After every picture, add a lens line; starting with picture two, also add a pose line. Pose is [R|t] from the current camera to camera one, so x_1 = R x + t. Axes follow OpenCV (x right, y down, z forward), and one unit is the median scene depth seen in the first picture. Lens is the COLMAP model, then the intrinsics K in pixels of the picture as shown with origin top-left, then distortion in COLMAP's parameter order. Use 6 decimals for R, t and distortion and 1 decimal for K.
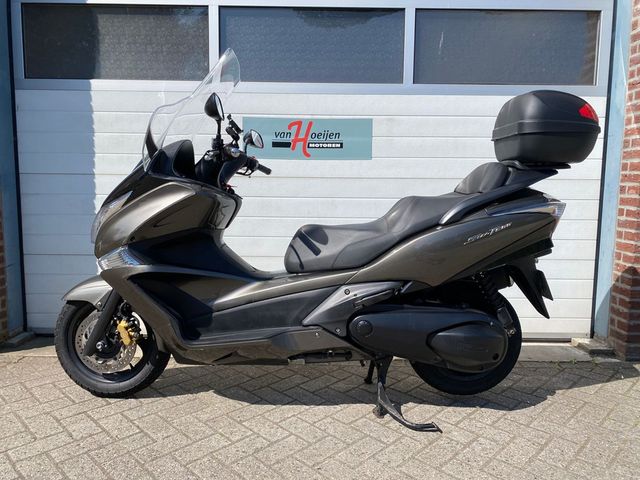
lens RADIAL K [[490.2, 0, 318.4], [0, 490.2, 233.1], [0, 0, 1]] dist [0.004646, -0.001853]
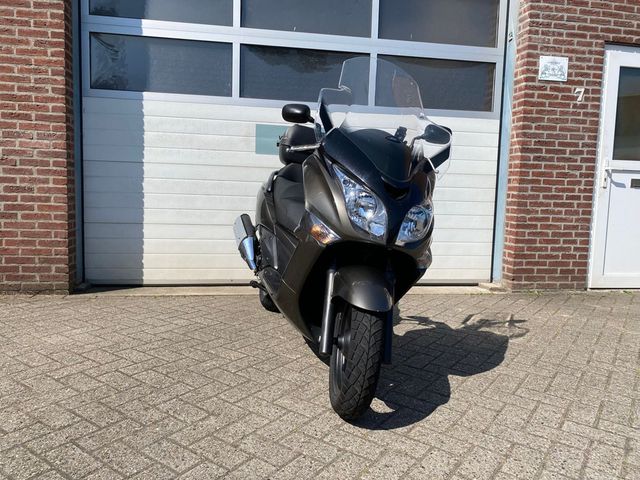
lens RADIAL K [[490.2, 0, 316.5], [0, 490.2, 233.7], [0, 0, 1]] dist [0.010768, 0.002034]
pose [[0.987960, 0.002984, 0.154683, -0.202176], [-0.000831, 0.999902, -0.013983, 0.093908], [-0.154710, 0.013686, 0.987865, -0.400401]]
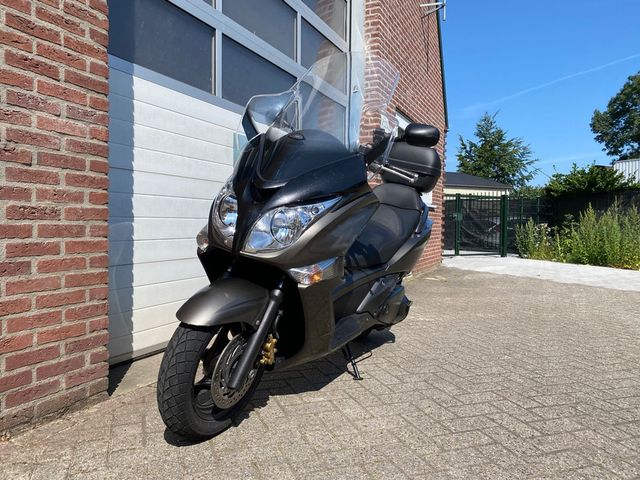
lens RADIAL K [[490.2, 0, 316.5], [0, 490.2, 233.7], [0, 0, 1]] dist [0.010768, 0.002034]
pose [[0.423800, -0.029046, 0.905290, -1.147994], [0.083959, 0.996442, -0.007333, 0.025768], [-0.901856, 0.079115, 0.424731, 0.356258]]
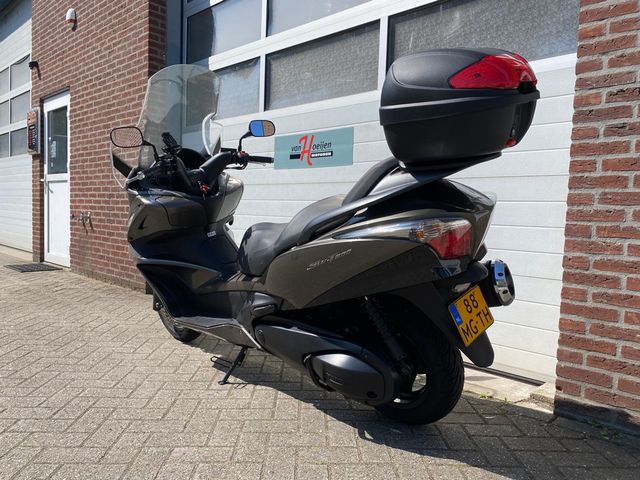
lens RADIAL K [[496.0, 0, 320.0], [0, 496.0, 240.0], [0, 0, 1]] dist [0.011109, 0.003127]
pose [[0.712790, 0.050127, -0.699584, 0.848105], [-0.097035, 0.994899, -0.027579, 0.052044], [0.694632, 0.087542, 0.714018, 0.194729]]
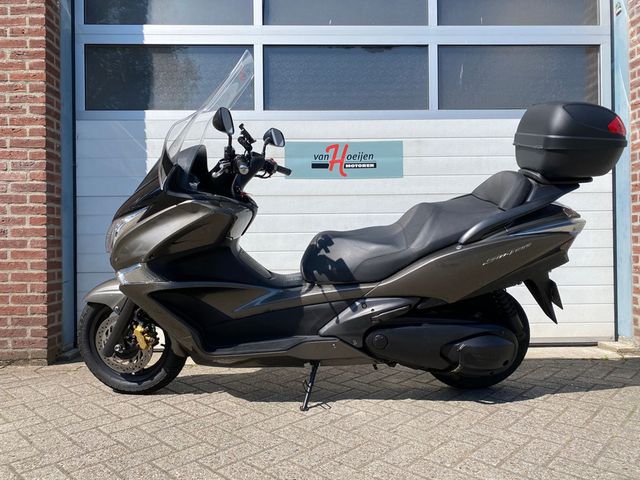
lens RADIAL K [[489.1, 0, 320.0], [0, 489.1, 240.0], [0, 0, 1]] dist [0.005754, -0.002405]
pose [[0.999563, -0.021128, 0.020685, -0.103684], [0.023263, 0.993757, -0.109114, 0.104033], [-0.018250, 0.109547, 0.993814, -0.063234]]
